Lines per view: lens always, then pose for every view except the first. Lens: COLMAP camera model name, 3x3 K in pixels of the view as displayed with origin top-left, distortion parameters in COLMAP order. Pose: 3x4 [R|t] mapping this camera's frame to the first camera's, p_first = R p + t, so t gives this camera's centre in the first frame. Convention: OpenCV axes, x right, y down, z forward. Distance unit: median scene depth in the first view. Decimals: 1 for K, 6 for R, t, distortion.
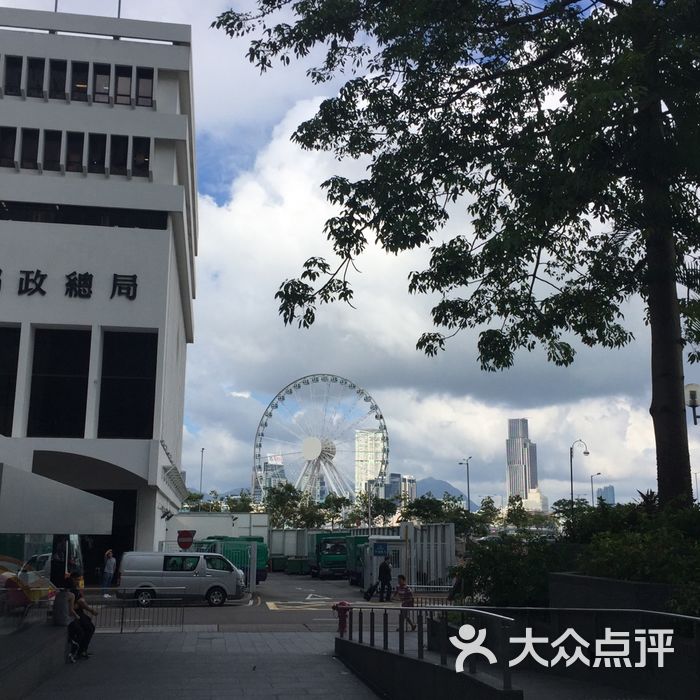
lens RADIAL K [[872.7, 0, 350.4], [0, 872.7, 351.6], [0, 0, 1]] dist [0.039628, 0.000000]
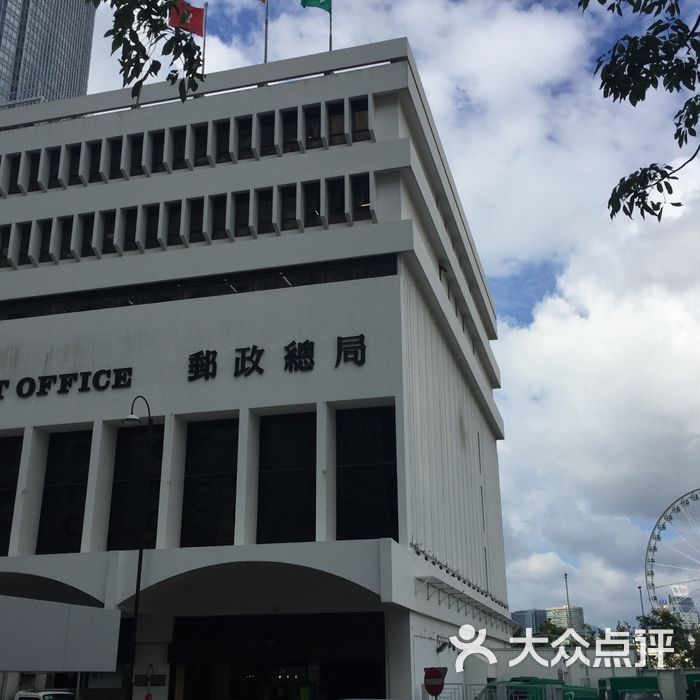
lens RADIAL K [[872.7, 0, 348.9], [0, 872.7, 347.8], [0, 0, 1]] dist [0.039628, 0.000000]
pose [[0.906200, -0.152518, -0.394386, 0.056401], [0.090776, 0.981109, -0.170836, 0.059785], [0.412991, 0.119011, 0.902926, 0.275197]]
